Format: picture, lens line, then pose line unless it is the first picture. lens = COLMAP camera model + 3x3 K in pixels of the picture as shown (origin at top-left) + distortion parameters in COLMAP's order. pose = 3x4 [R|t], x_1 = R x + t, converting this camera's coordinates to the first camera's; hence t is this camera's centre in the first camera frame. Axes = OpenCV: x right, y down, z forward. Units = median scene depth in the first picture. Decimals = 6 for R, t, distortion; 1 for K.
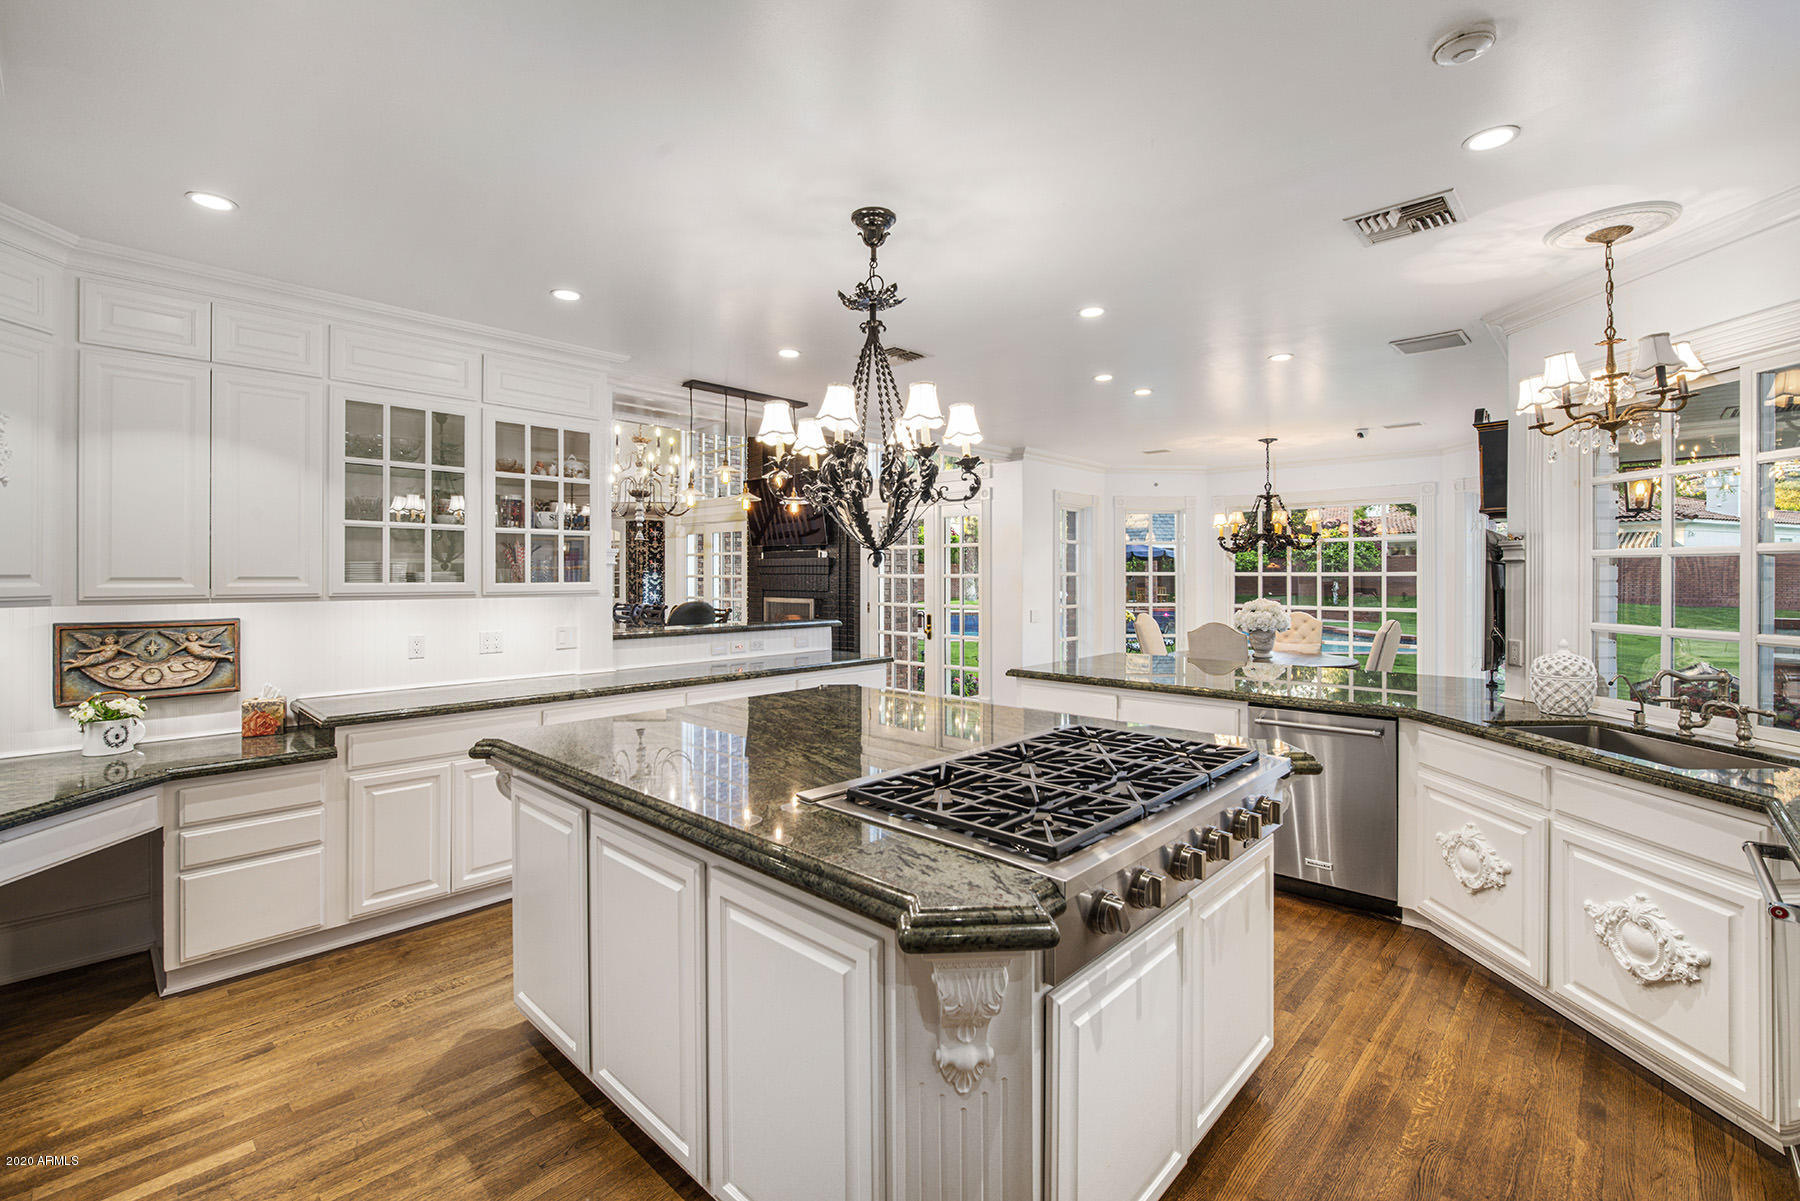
lens RADIAL K [[783.7, 0, 895.0], [0, 783.7, 587.2], [0, 0, 1]] dist [0.000371, 0.000015]
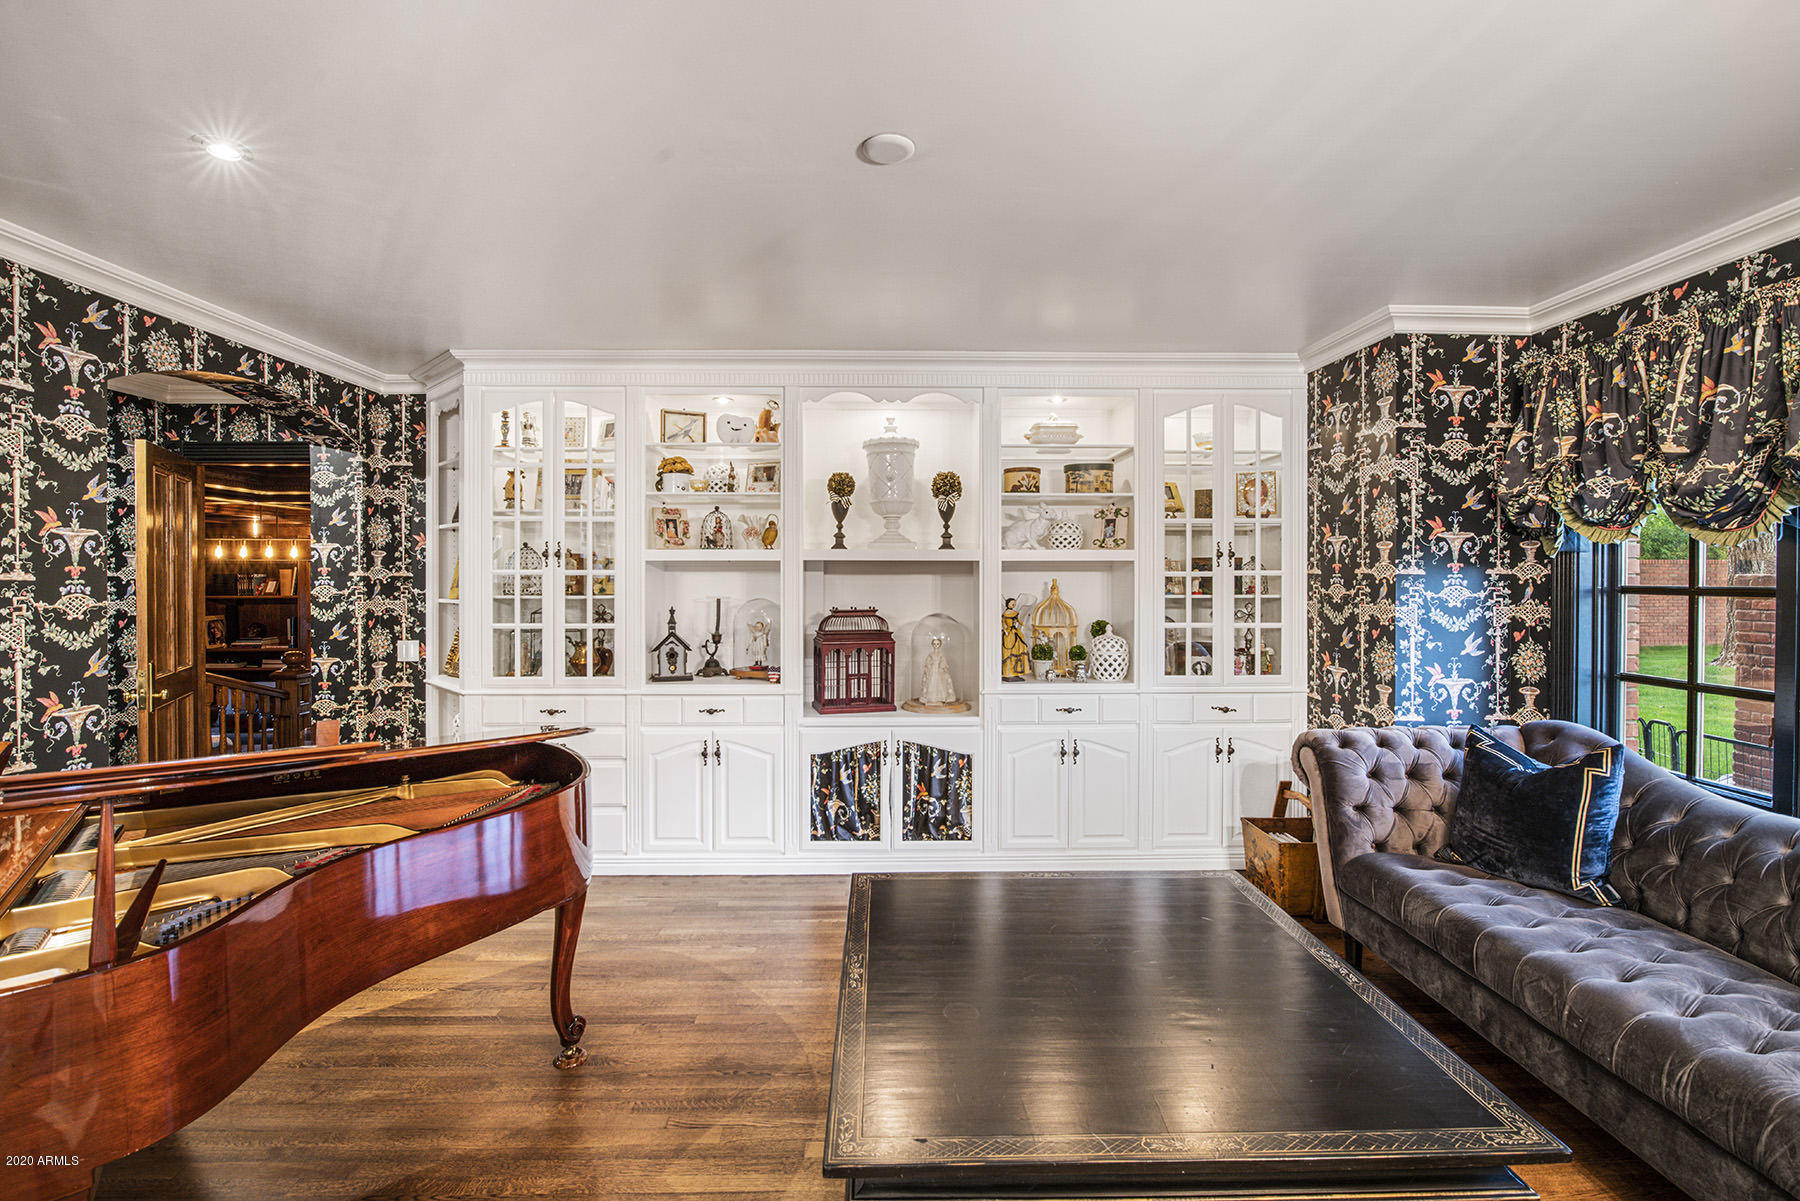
lens RADIAL K [[783.7, 0, 900.3], [0, 783.7, 593.6], [0, 0, 1]] dist [0.000371, 0.000015]
pose [[0.698908, 0.006301, -0.715184, -0.258279], [-0.004855, 0.999980, 0.004065, -0.013758], [0.715195, 0.000631, 0.698924, 0.739576]]
